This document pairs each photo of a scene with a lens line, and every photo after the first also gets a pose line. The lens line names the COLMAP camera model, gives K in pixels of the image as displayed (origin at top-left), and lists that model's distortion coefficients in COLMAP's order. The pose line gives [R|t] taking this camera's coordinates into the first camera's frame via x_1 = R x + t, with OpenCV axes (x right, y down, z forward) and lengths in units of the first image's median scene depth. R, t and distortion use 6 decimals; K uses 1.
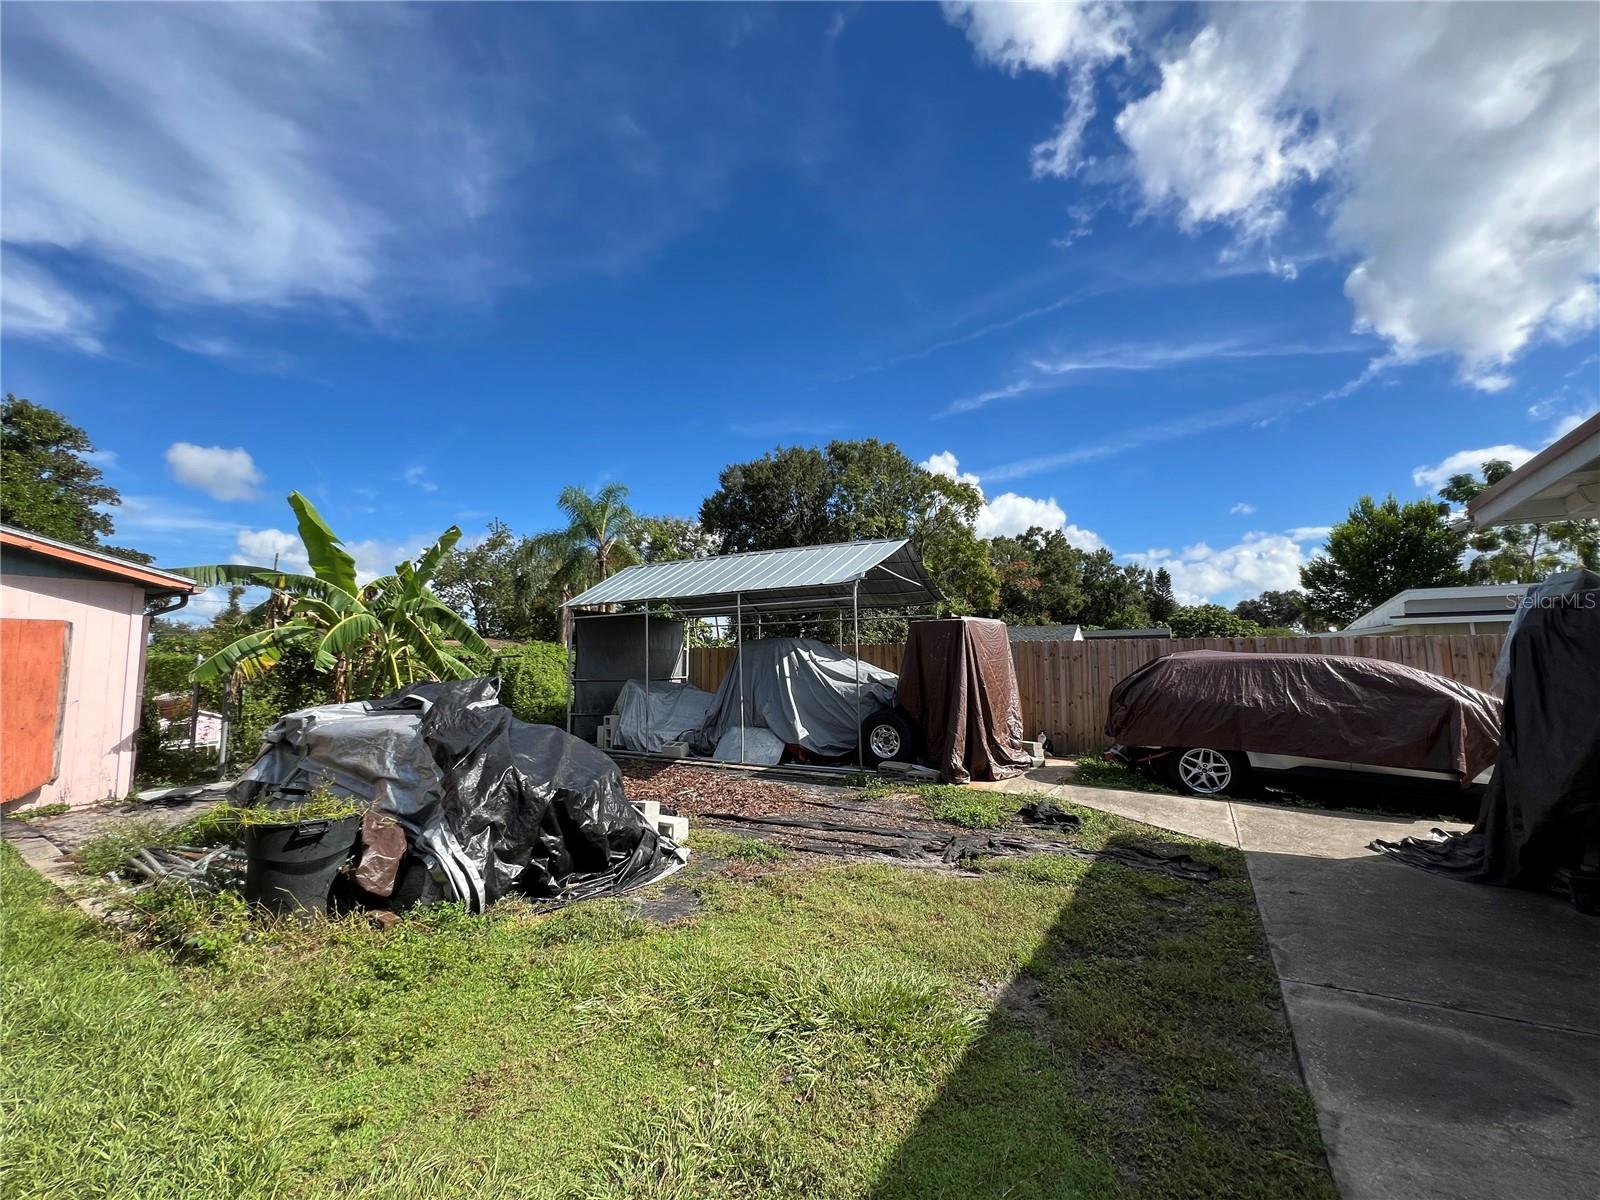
lens RADIAL K [[642.9, 0, 799.6], [0, 642.9, 603.6], [0, 0, 1]] dist [-0.001051, 0.000322]
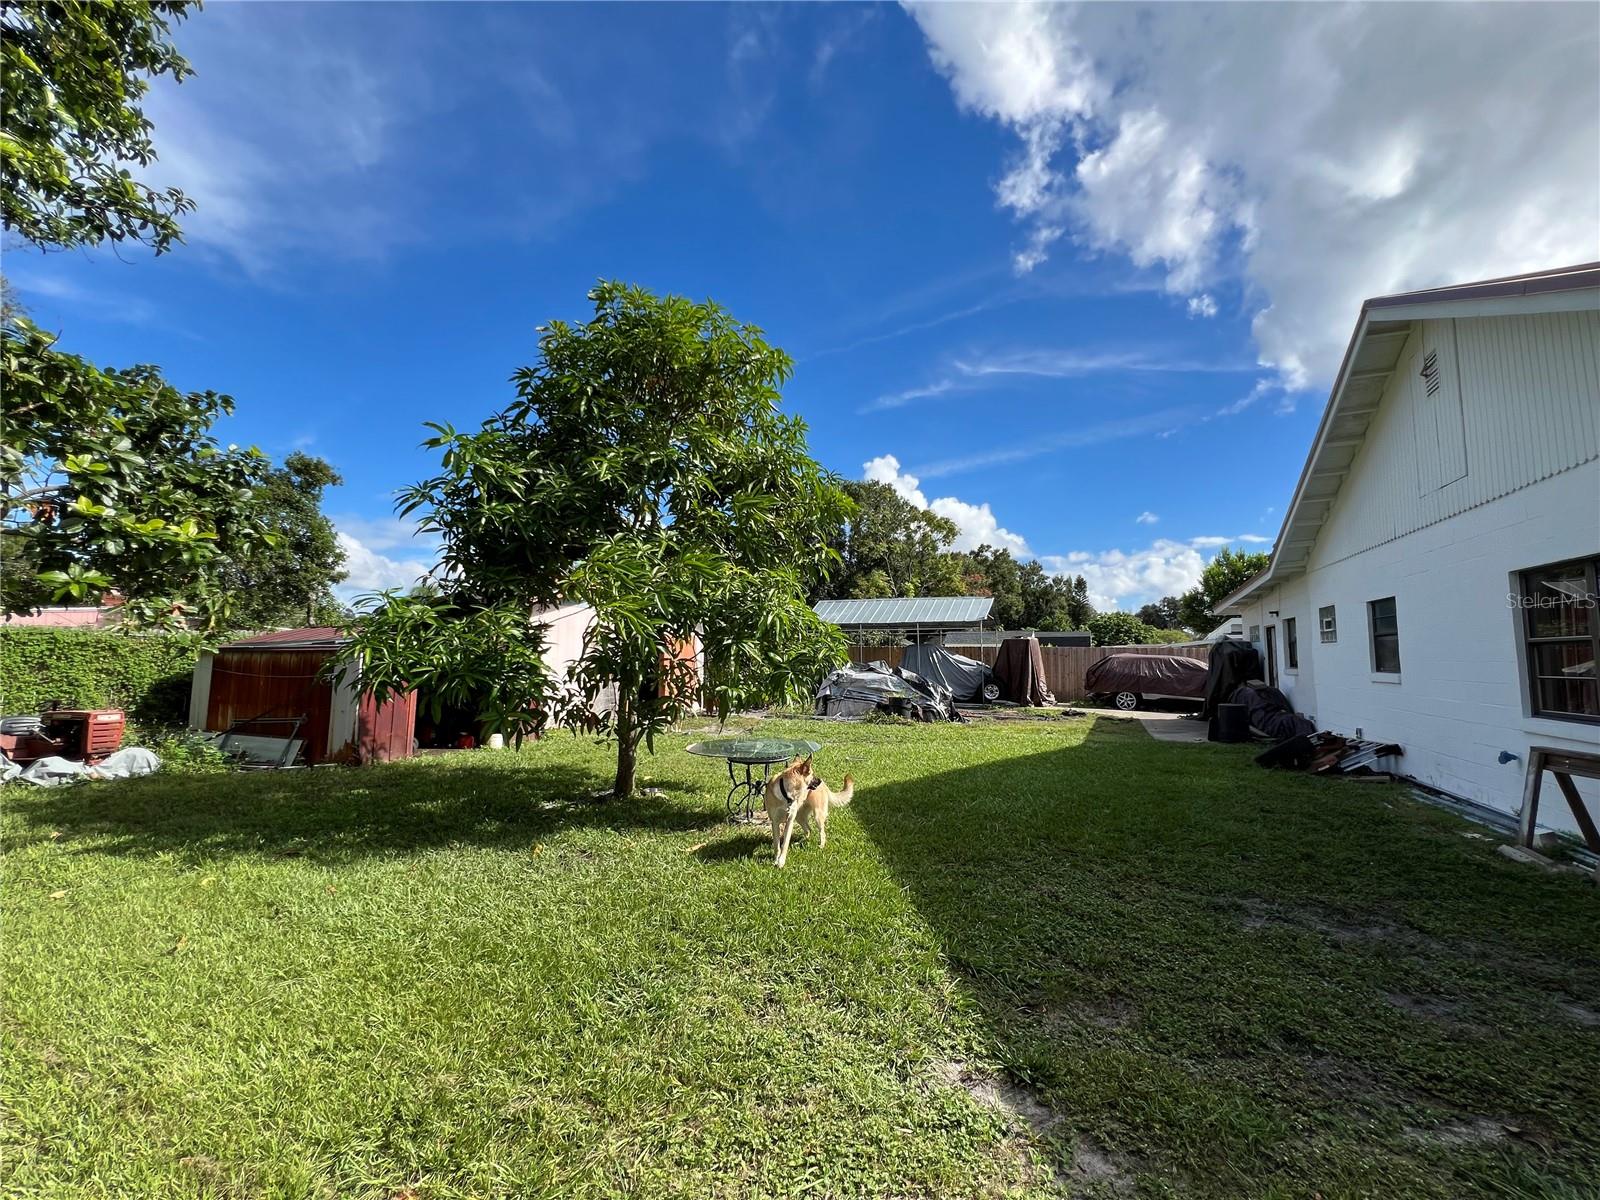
lens RADIAL K [[642.9, 0, 799.6], [0, 642.9, 603.6], [0, 0, 1]] dist [-0.001051, 0.000322]
pose [[0.993806, 0.021180, 0.109094, -0.416472], [-0.022470, 0.999691, 0.010607, -0.054259], [-0.108836, -0.012992, 0.993975, -0.612892]]
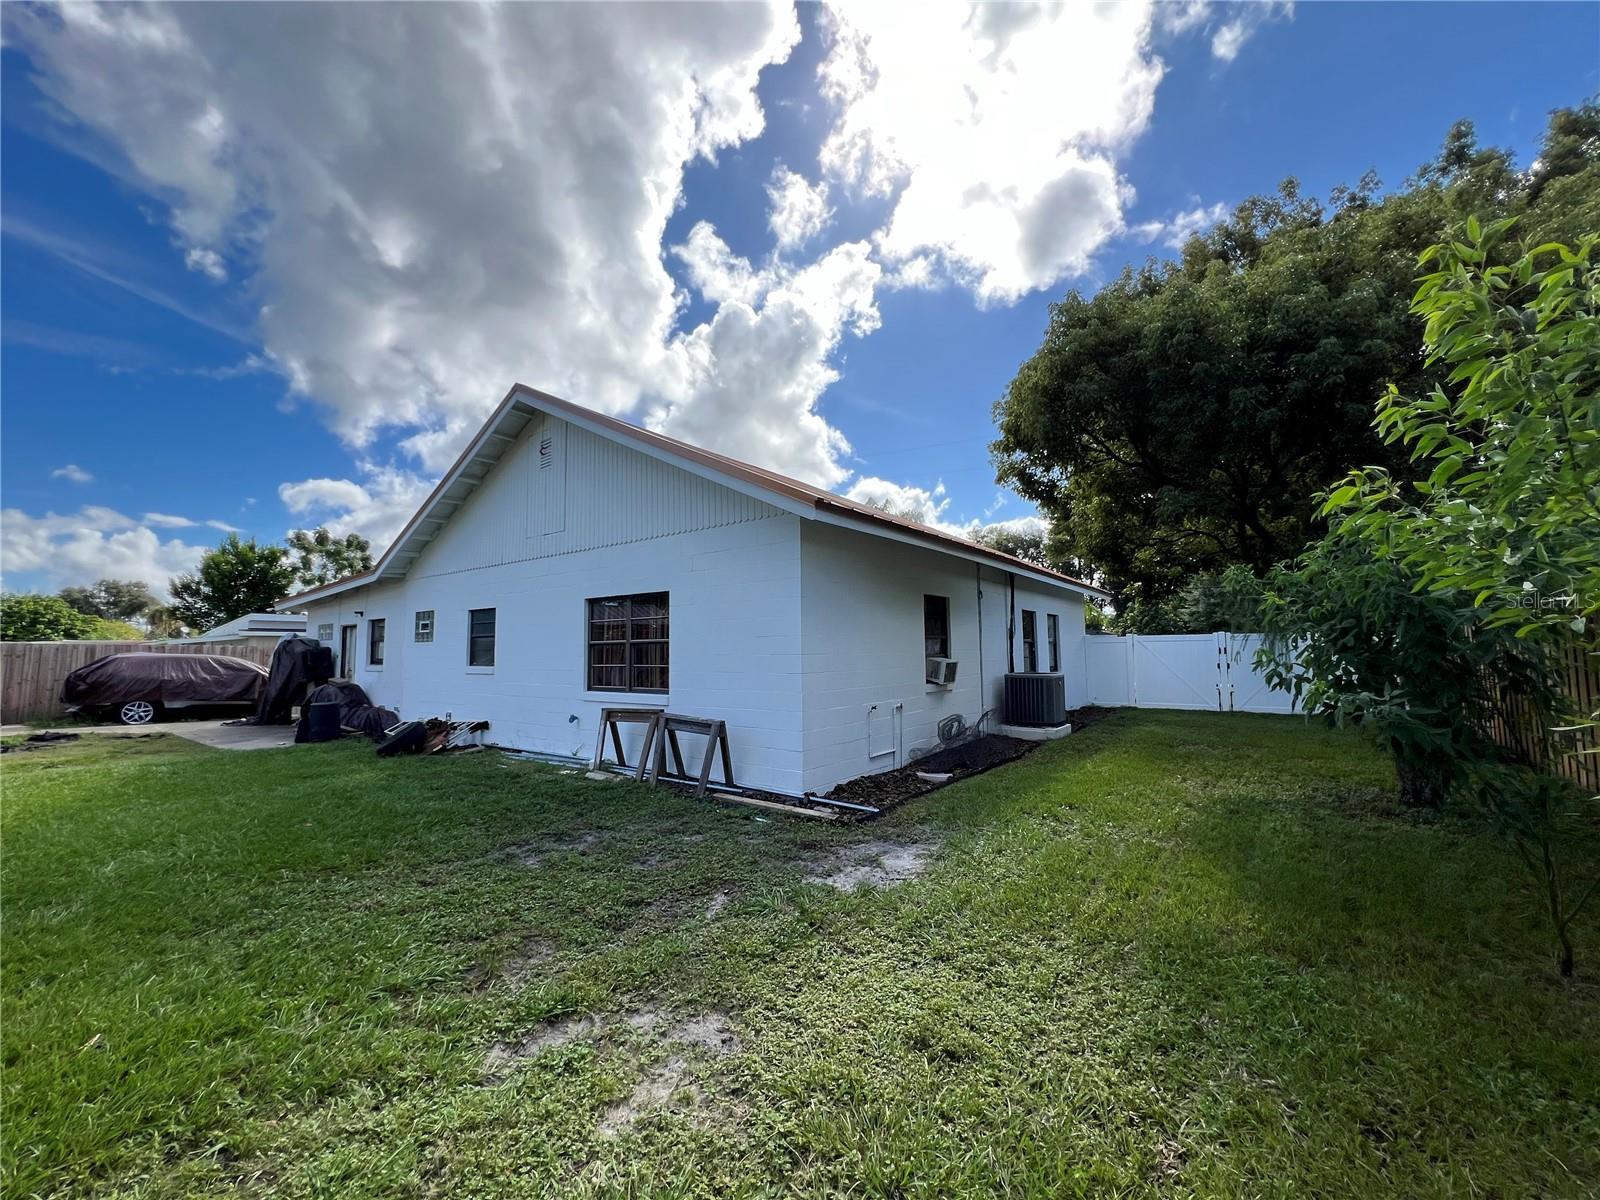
lens RADIAL K [[642.9, 0, 799.6], [0, 642.9, 603.6], [0, 0, 1]] dist [-0.001051, 0.000322]
pose [[0.105439, 0.085587, 0.990736, -0.516657], [-0.088274, 0.993162, -0.076402, -0.046771], [-0.990500, -0.079400, 0.112274, -0.549545]]
